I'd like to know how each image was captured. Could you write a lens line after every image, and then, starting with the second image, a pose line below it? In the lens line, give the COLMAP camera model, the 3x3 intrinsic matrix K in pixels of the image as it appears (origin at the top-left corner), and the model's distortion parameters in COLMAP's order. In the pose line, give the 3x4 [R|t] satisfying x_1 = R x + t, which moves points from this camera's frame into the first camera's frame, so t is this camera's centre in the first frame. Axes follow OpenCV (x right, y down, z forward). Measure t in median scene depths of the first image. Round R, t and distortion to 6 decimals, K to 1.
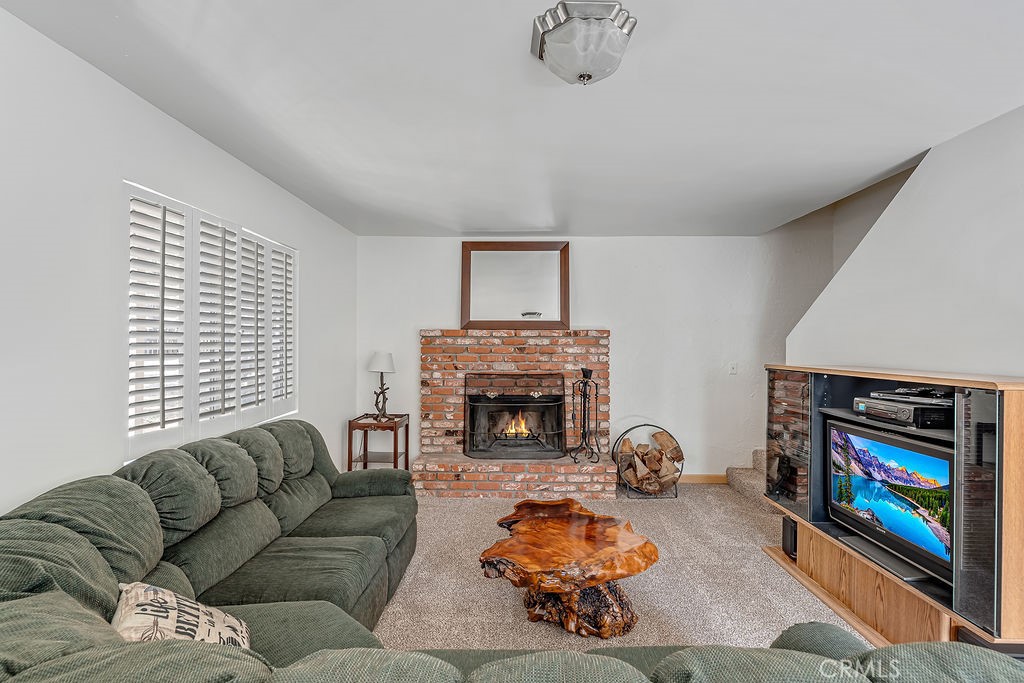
lens RADIAL K [[460.2, 0, 514.3], [0, 460.2, 343.6], [0, 0, 1]] dist [-0.004636, 0.000526]
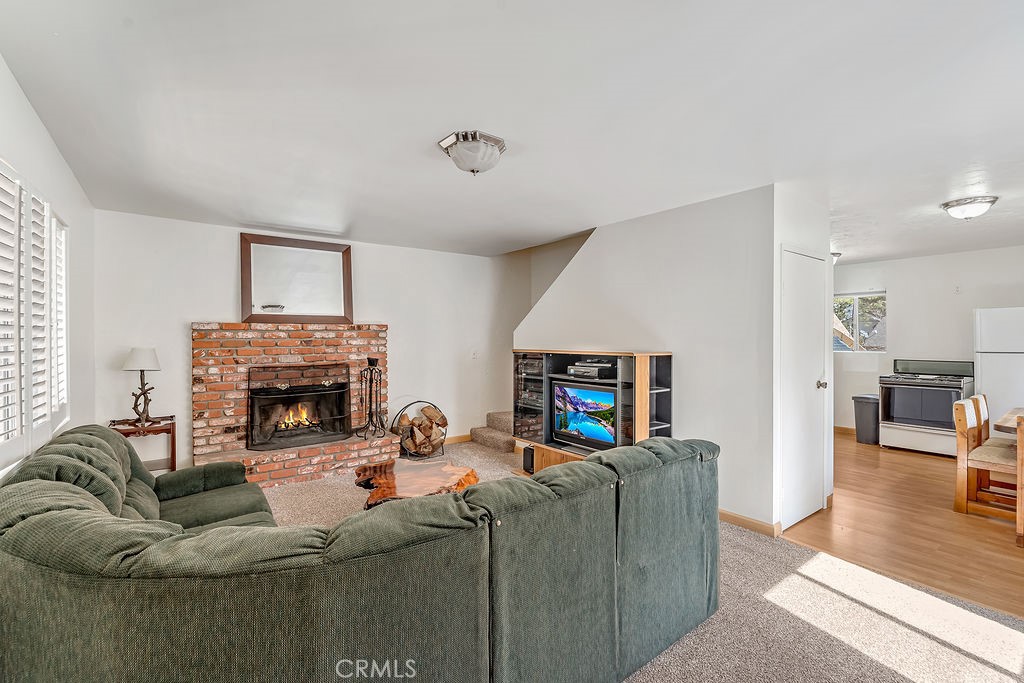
lens RADIAL K [[460.2, 0, 512.7], [0, 460.2, 339.8], [0, 0, 1]] dist [-0.004636, 0.000526]
pose [[0.787316, -0.011734, 0.616438, -0.278789], [0.006811, 0.999923, 0.010334, -0.000647], [-0.616512, -0.003938, 0.787335, -0.132937]]
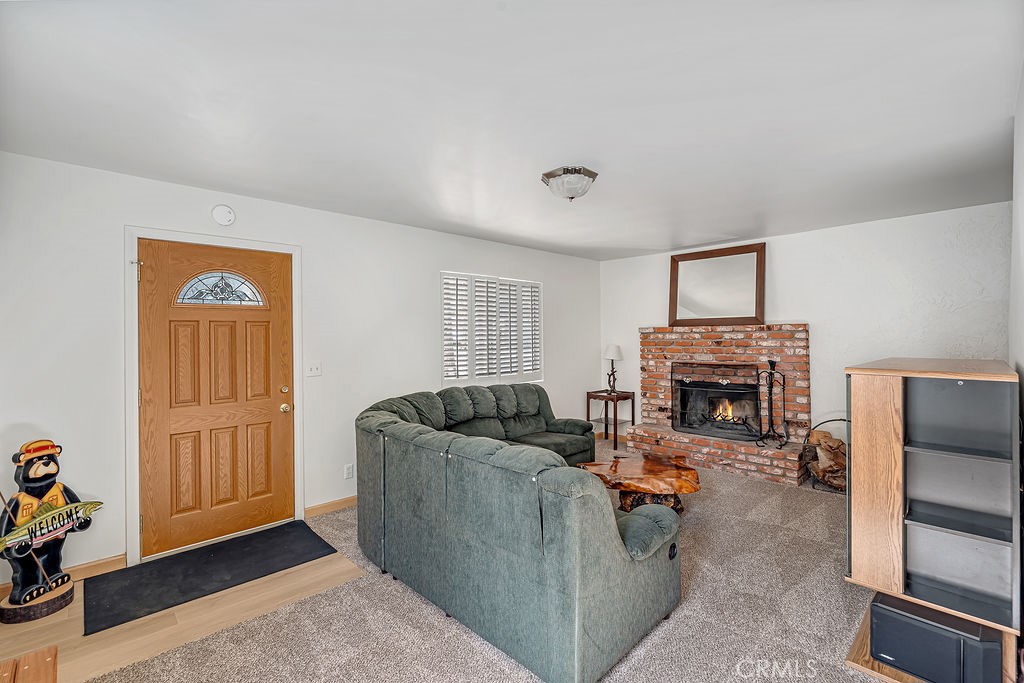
lens RADIAL K [[460.2, 0, 510.1], [0, 460.2, 338.4], [0, 0, 1]] dist [-0.004636, 0.000526]
pose [[0.703752, -0.007691, -0.710404, 0.487401], [0.007997, 0.999964, -0.002904, 0.000942], [0.710400, -0.003637, 0.703788, -0.188429]]
